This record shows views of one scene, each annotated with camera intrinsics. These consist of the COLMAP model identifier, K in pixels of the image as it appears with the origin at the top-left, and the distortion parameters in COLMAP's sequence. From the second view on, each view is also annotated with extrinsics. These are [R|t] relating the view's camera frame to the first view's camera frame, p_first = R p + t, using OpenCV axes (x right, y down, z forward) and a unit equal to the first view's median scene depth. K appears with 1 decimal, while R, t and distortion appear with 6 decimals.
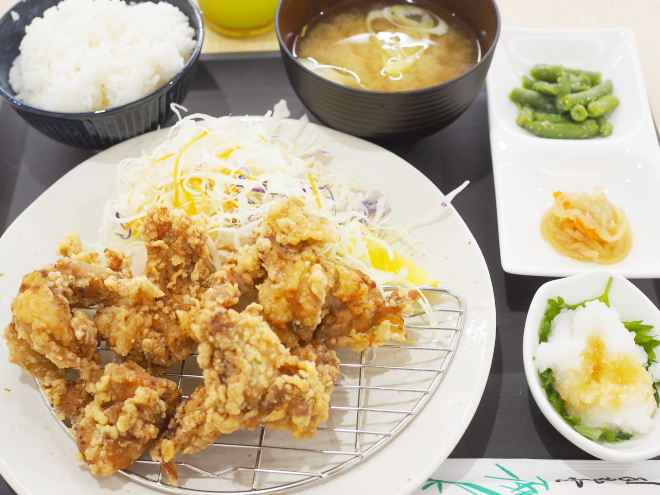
lens RADIAL K [[921.7, 0, 330.0], [0, 921.7, 247.5], [0, 0, 1]] dist [-0.136331, 0.064507]
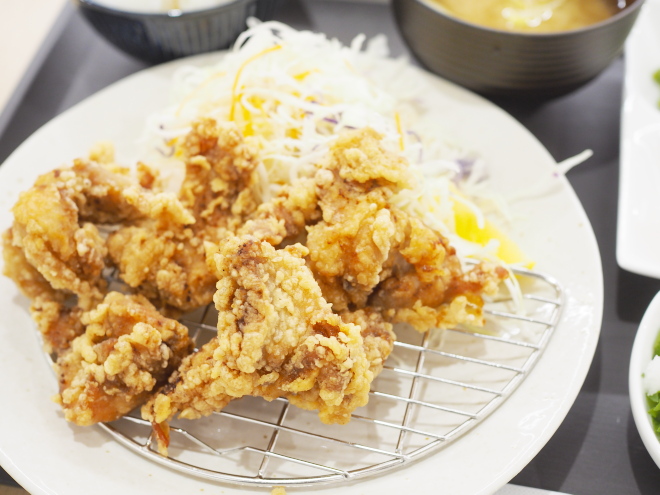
lens RADIAL K [[921.7, 0, 330.0], [0, 921.7, 247.5], [0, 0, 1]] dist [-0.136331, 0.064507]
pose [[0.981550, 0.150956, -0.117356, 0.036313], [-0.156275, 0.987002, -0.037473, 0.085207], [0.110174, 0.055121, 0.992383, 0.203085]]
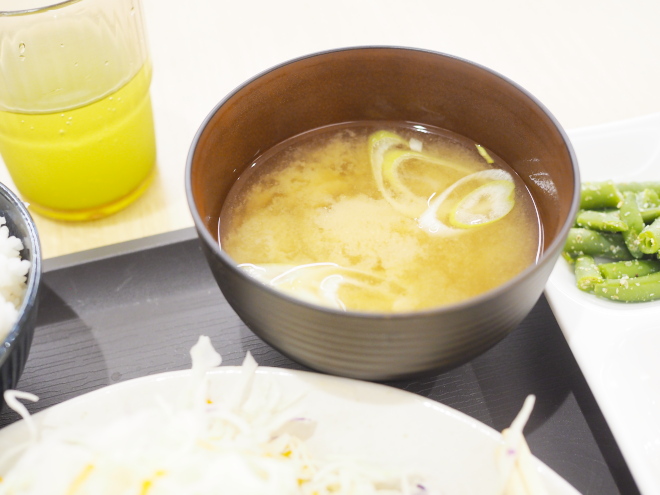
lens RADIAL K [[921.7, 0, 330.0], [0, 921.7, 247.5], [0, 0, 1]] dist [-0.136331, 0.064507]
pose [[0.964637, -0.189656, 0.183046, -0.084248], [0.206662, 0.975248, -0.078627, -0.186522], [-0.163604, 0.113675, 0.979955, 0.522024]]
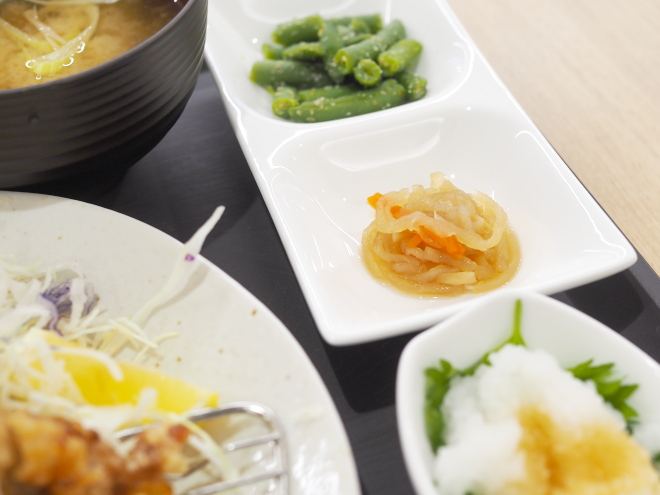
lens RADIAL K [[1083.5, 0, 330.0], [0, 1083.5, 247.5], [0, 0, 1]] dist [-0.059551, -0.038372]
pose [[0.934780, -0.245477, 0.256763, 0.042436], [0.278899, 0.954834, -0.102502, 0.039543], [-0.220004, 0.167428, 0.961024, 0.403048]]
